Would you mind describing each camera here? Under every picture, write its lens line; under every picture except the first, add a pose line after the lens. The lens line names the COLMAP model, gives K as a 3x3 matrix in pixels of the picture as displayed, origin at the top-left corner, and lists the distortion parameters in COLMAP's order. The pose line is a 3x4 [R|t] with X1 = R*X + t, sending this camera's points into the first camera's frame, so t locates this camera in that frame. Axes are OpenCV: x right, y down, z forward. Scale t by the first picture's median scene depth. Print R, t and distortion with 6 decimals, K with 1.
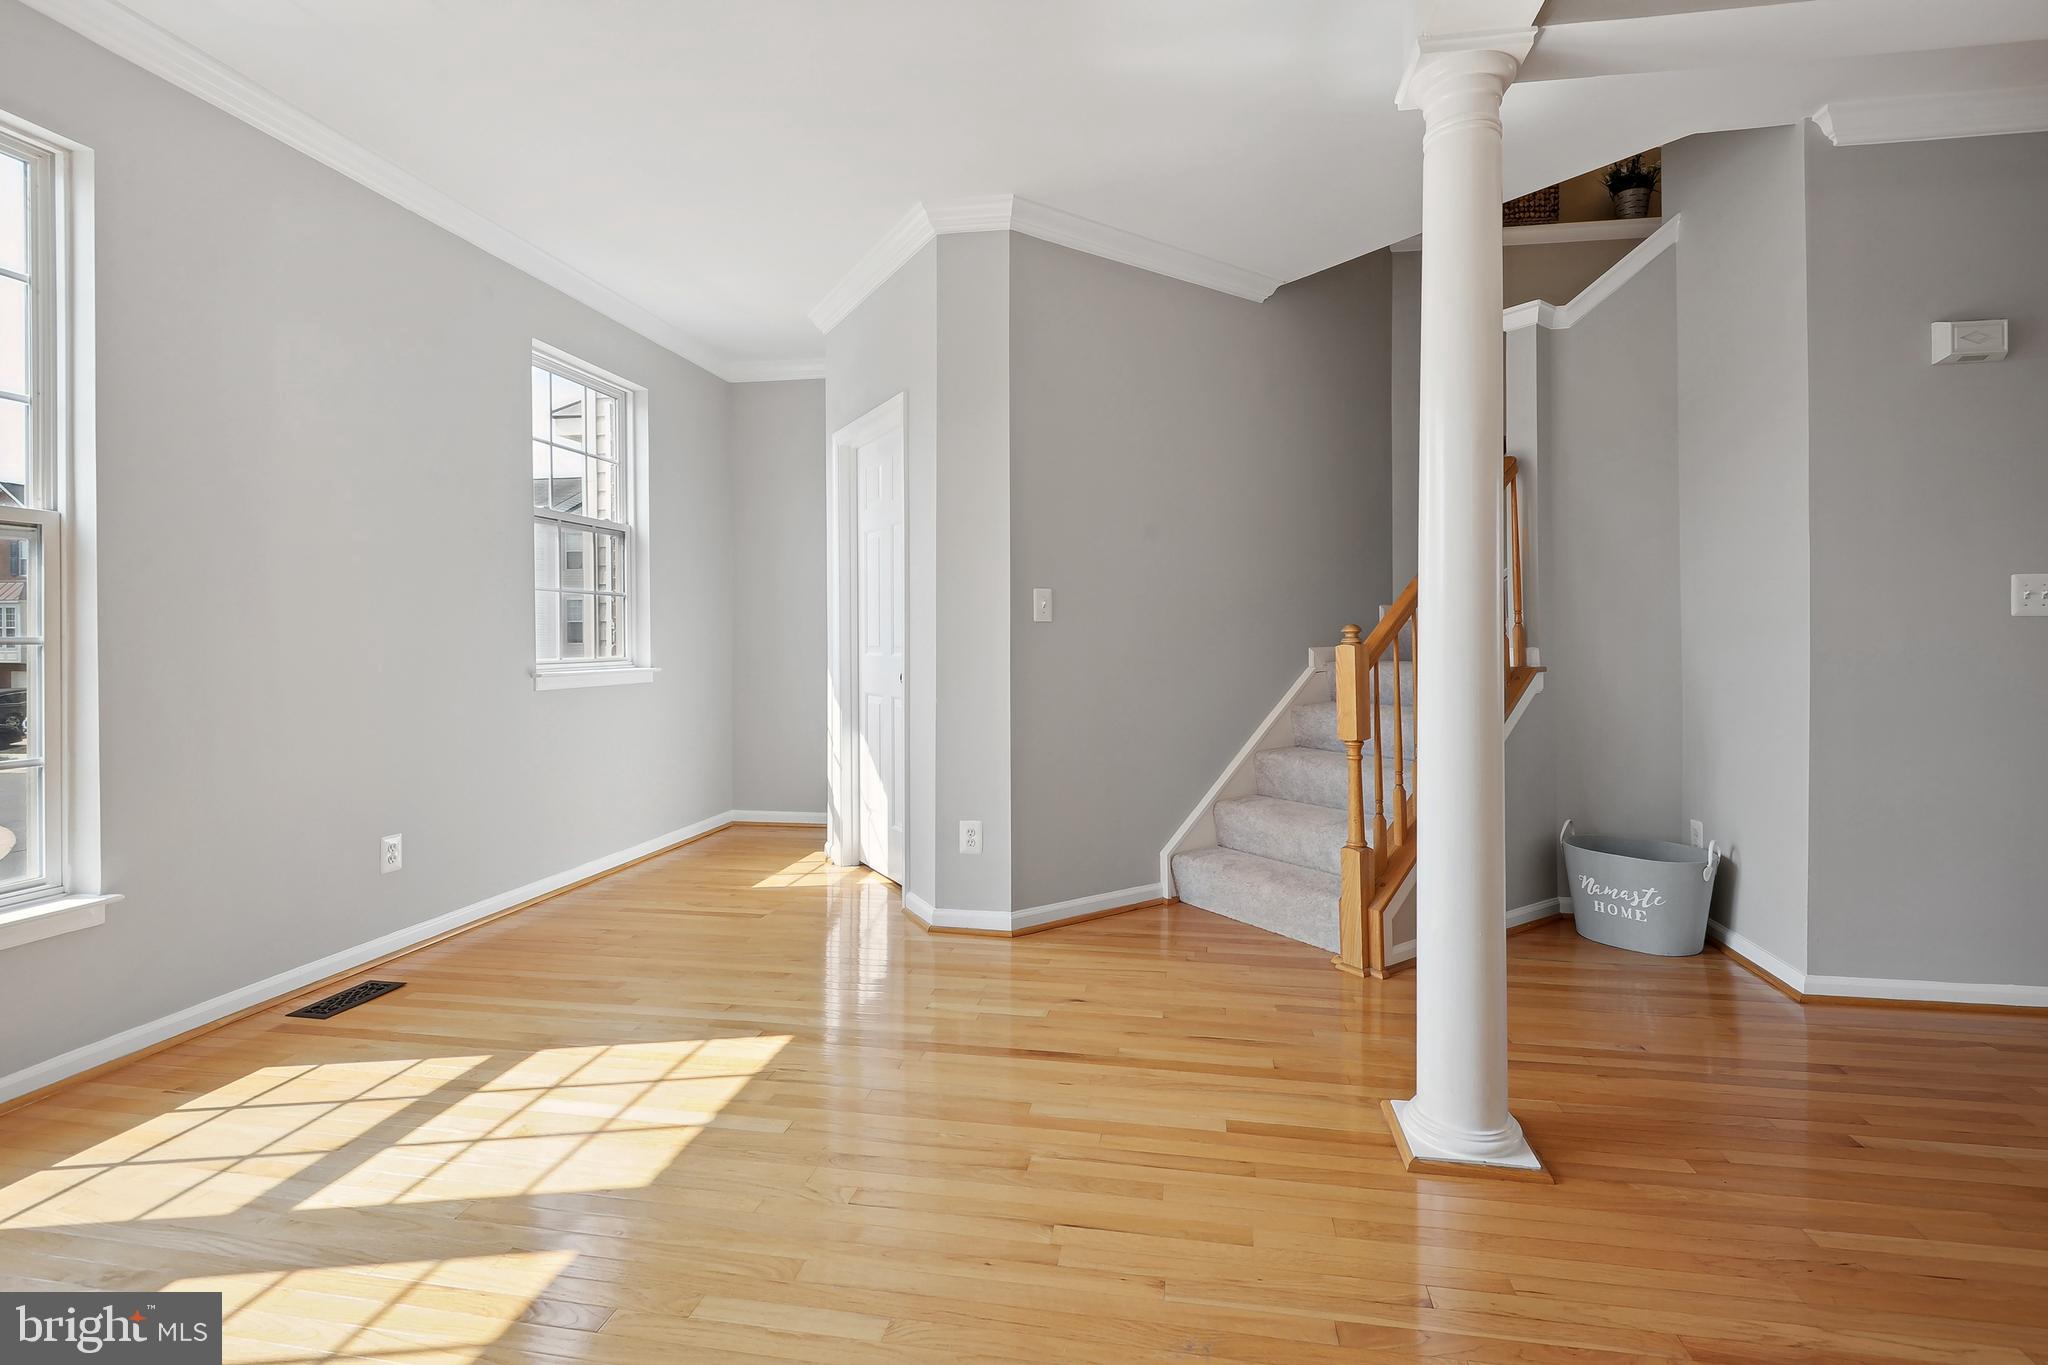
lens RADIAL K [[977.8, 0, 1032.6], [0, 977.8, 634.4], [0, 0, 1]] dist [0.032390, -0.021015]
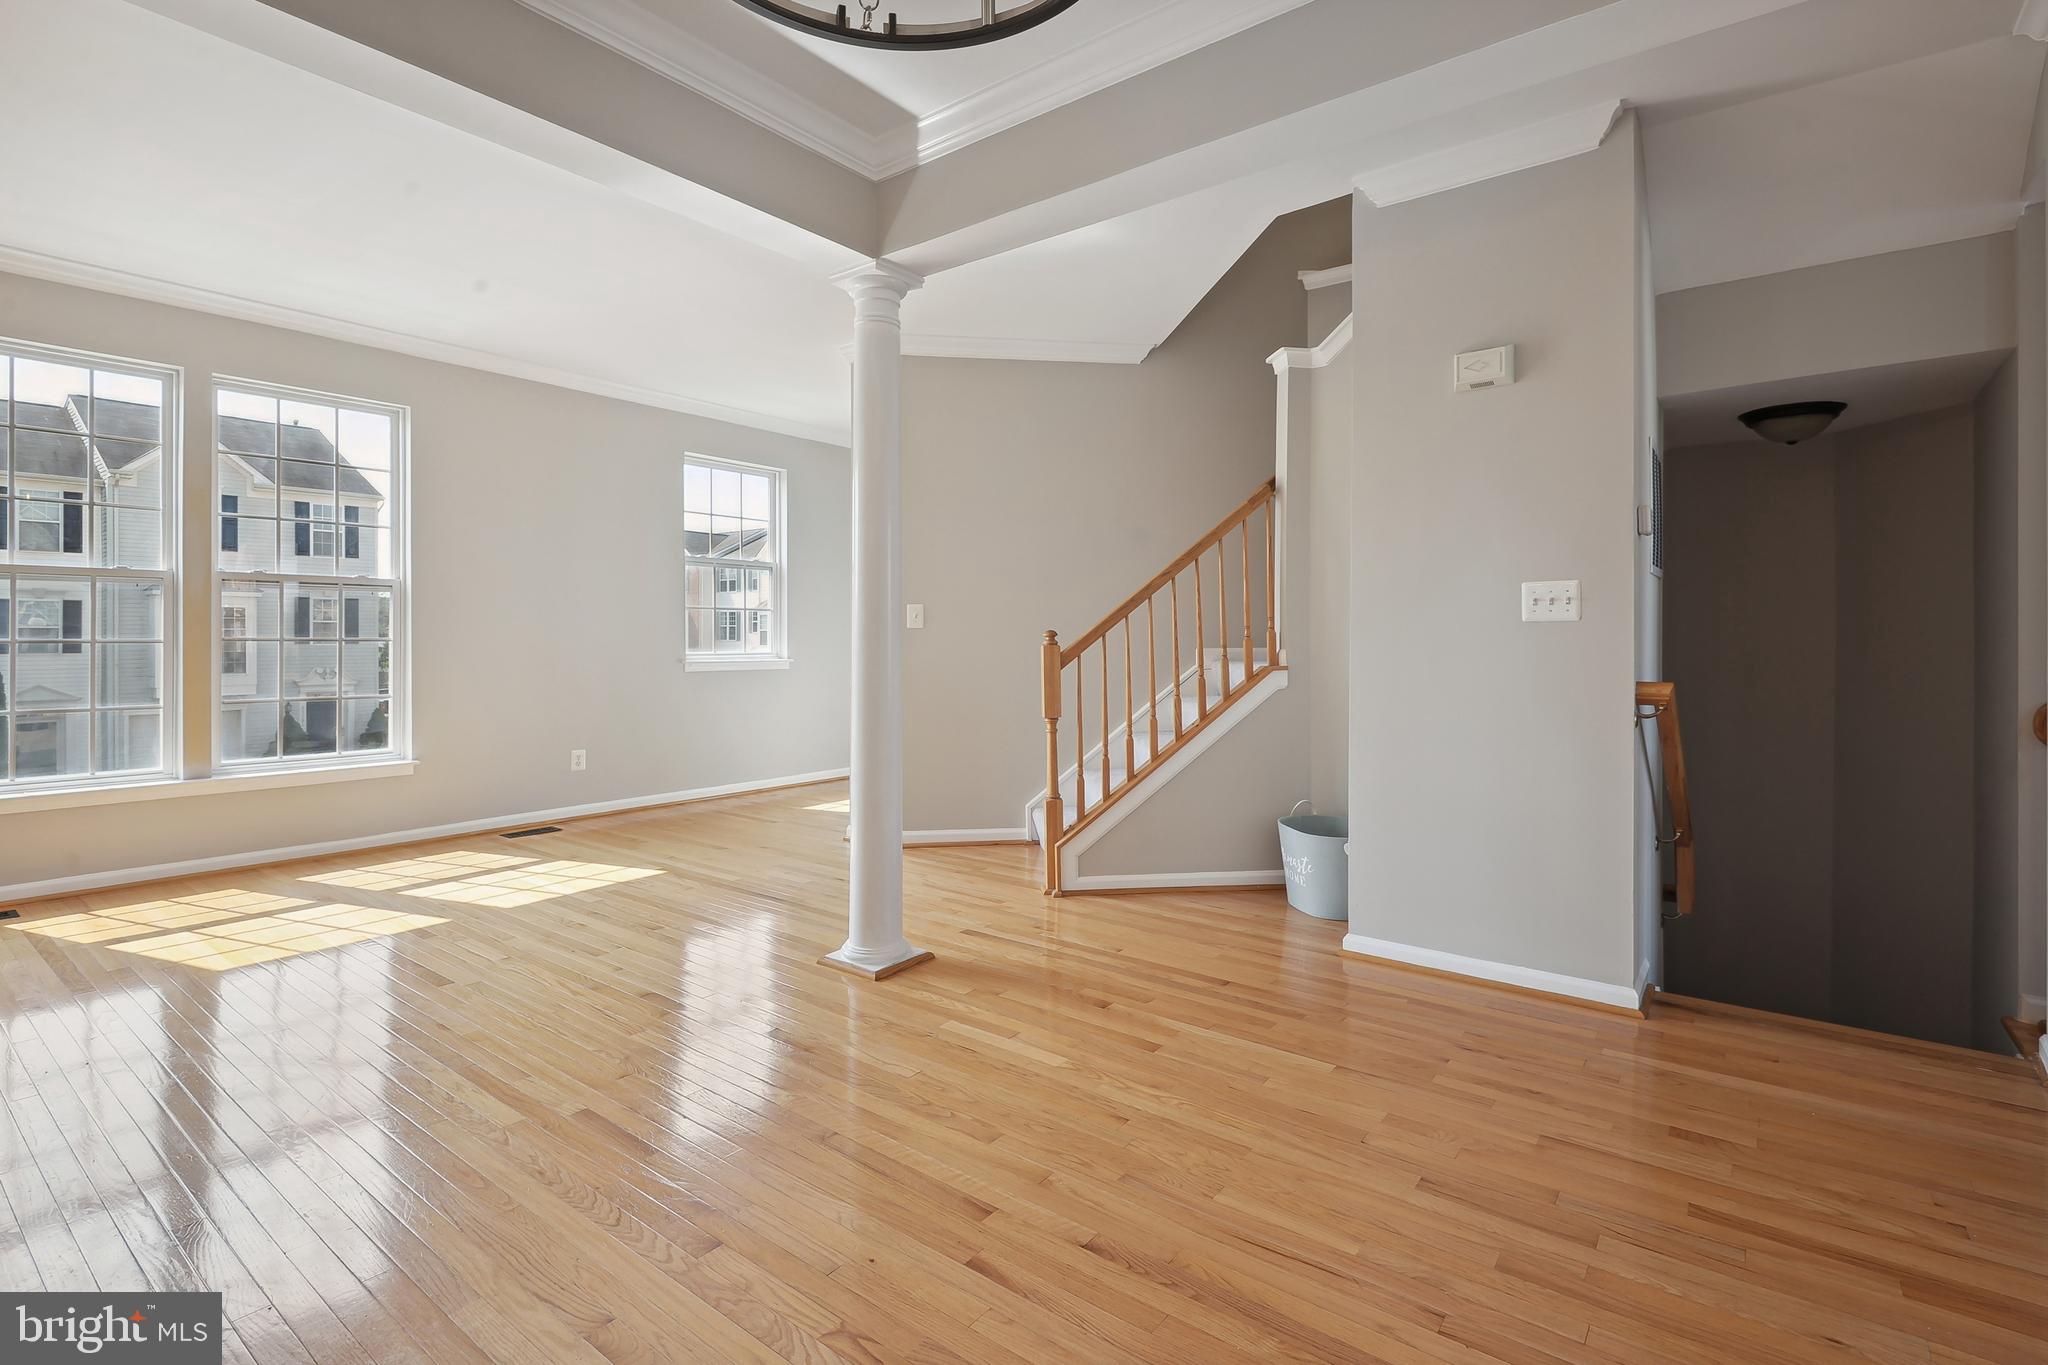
lens RADIAL K [[977.8, 0, 1032.6], [0, 977.8, 634.4], [0, 0, 1]] dist [0.032390, -0.021015]
pose [[0.879805, -0.000071, -0.475335, 0.899579], [-0.001377, 0.999995, -0.002698, -0.000194], [0.475333, 0.003028, 0.879801, -0.165452]]
